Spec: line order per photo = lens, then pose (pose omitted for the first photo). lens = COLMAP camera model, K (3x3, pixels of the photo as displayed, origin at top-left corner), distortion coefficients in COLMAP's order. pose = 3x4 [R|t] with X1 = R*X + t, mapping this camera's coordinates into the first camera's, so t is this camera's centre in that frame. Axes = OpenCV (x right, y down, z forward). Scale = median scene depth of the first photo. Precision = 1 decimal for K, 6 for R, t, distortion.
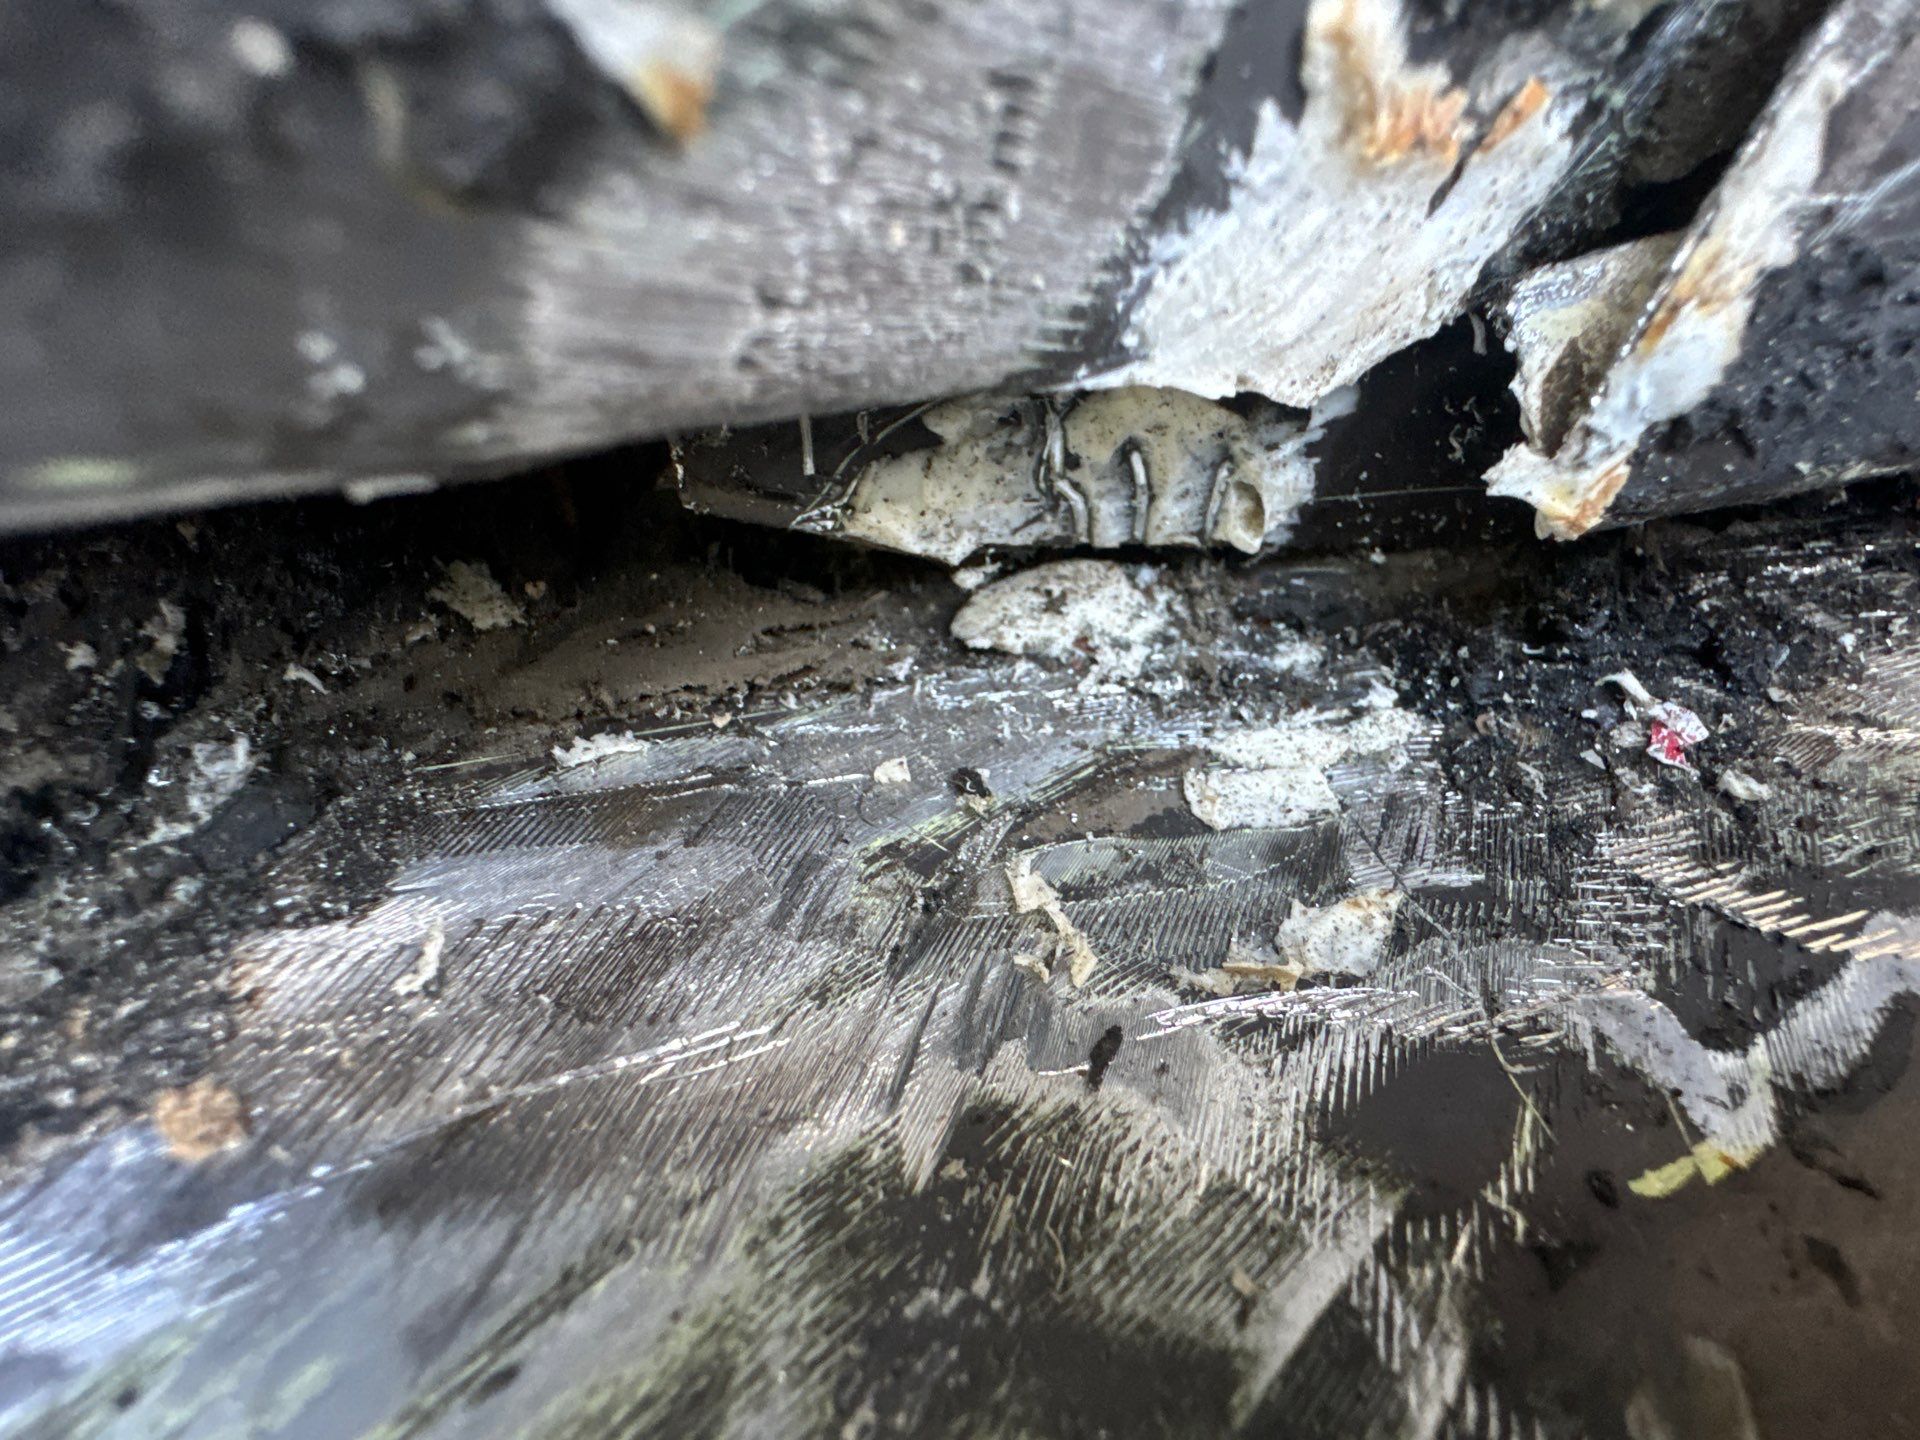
lens RADIAL K [[1048.8, 0, 987.2], [0, 1048.8, 719.9], [0, 0, 1]] dist [0.000013, -0.001120]
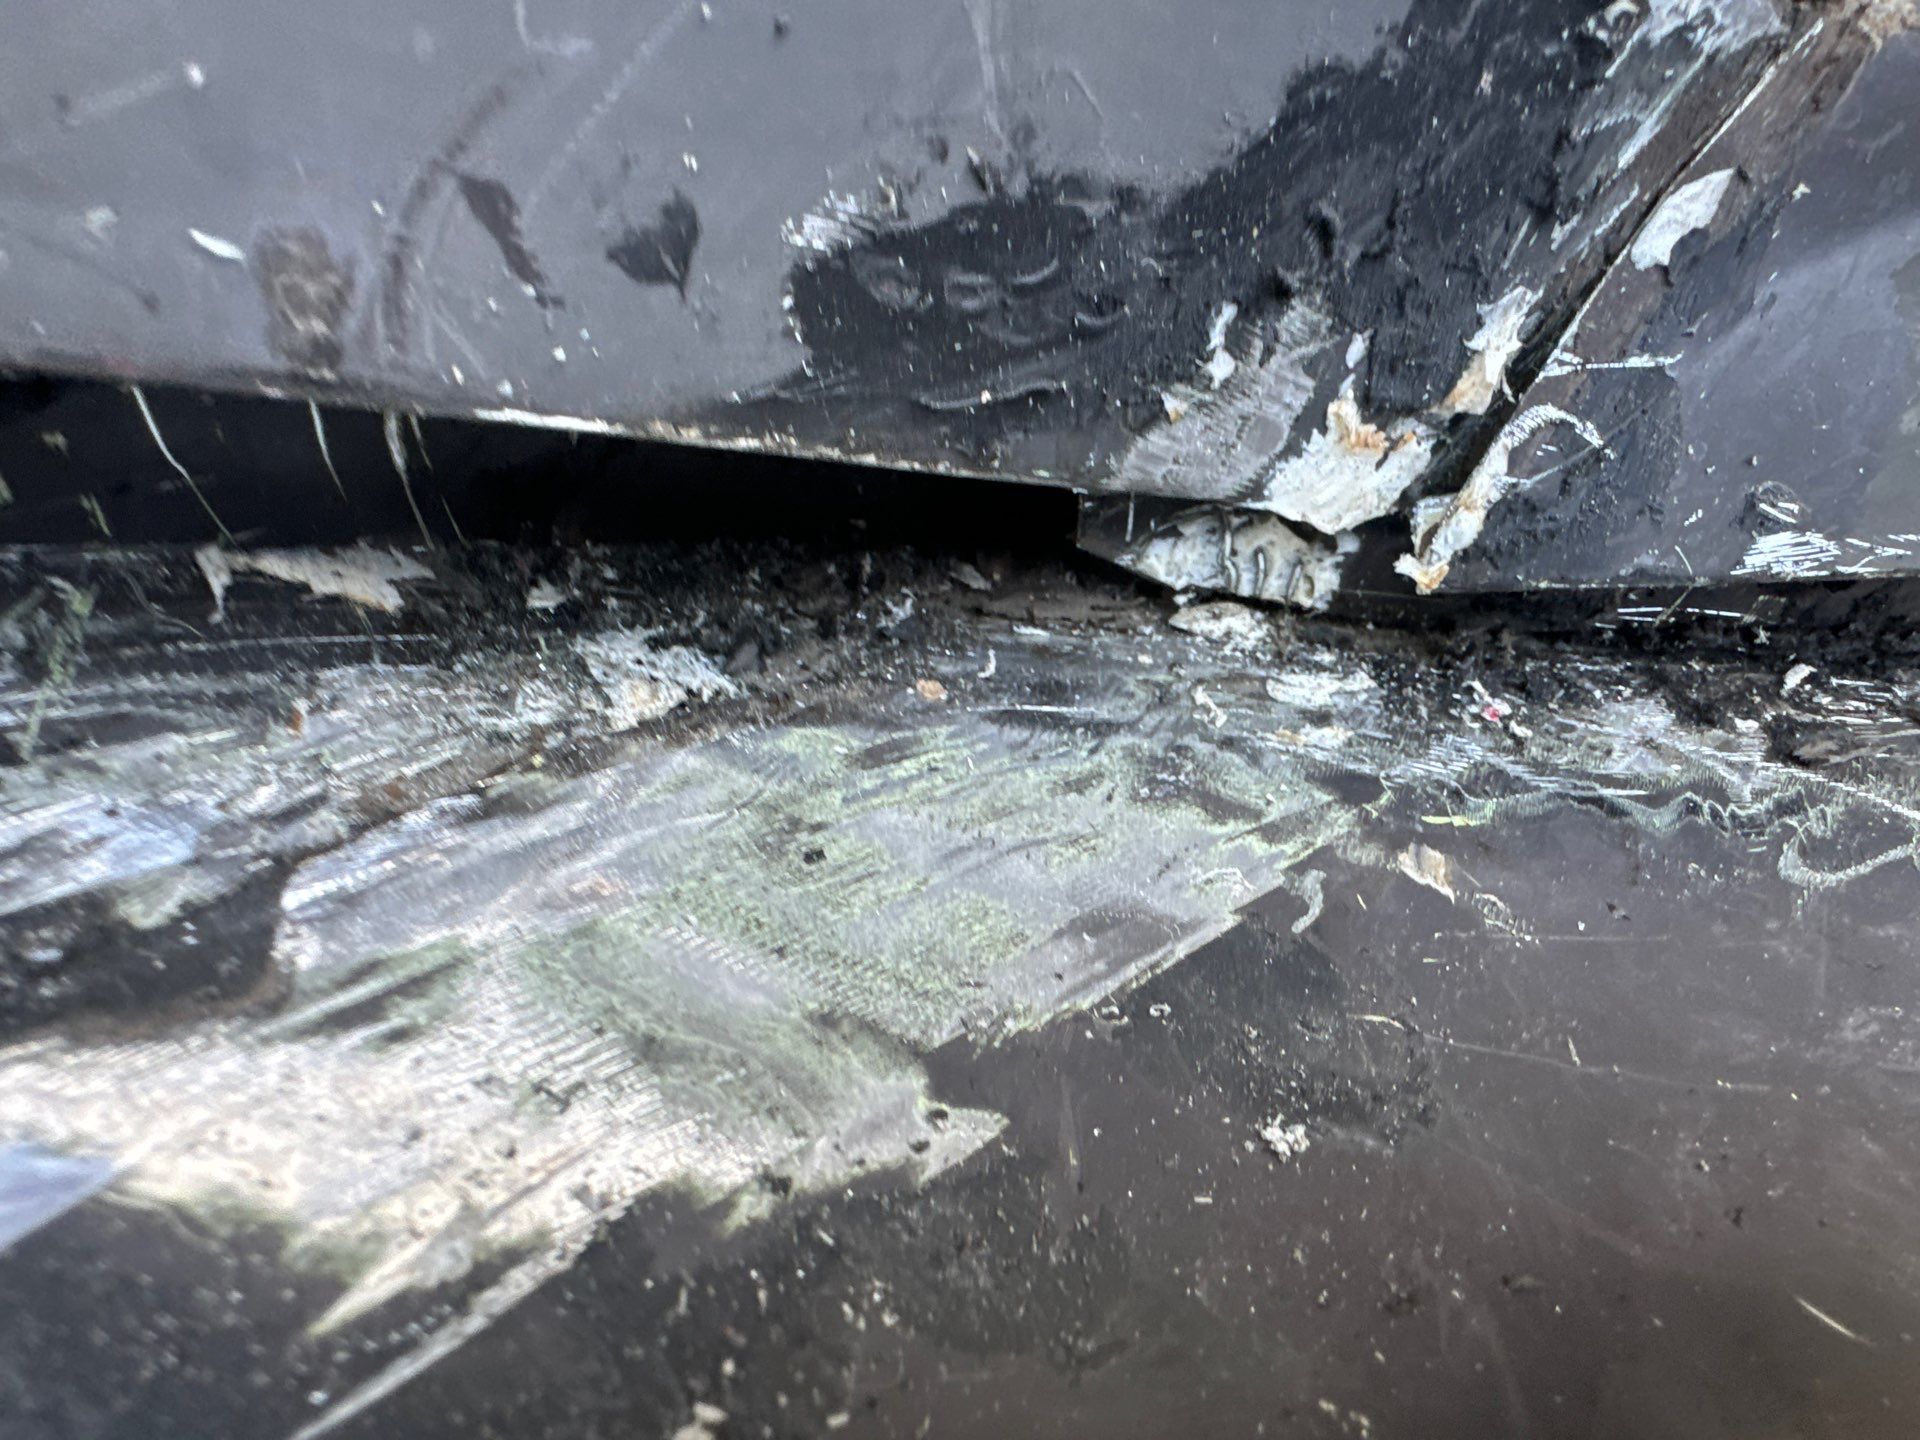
lens RADIAL K [[1048.8, 0, 987.2], [0, 1048.8, 719.9], [0, 0, 1]] dist [0.000013, -0.001120]
pose [[0.984463, 0.145266, -0.098643, -0.191935], [-0.162646, 0.966098, -0.200500, 0.734197], [0.066173, 0.213429, 0.974715, -1.361879]]
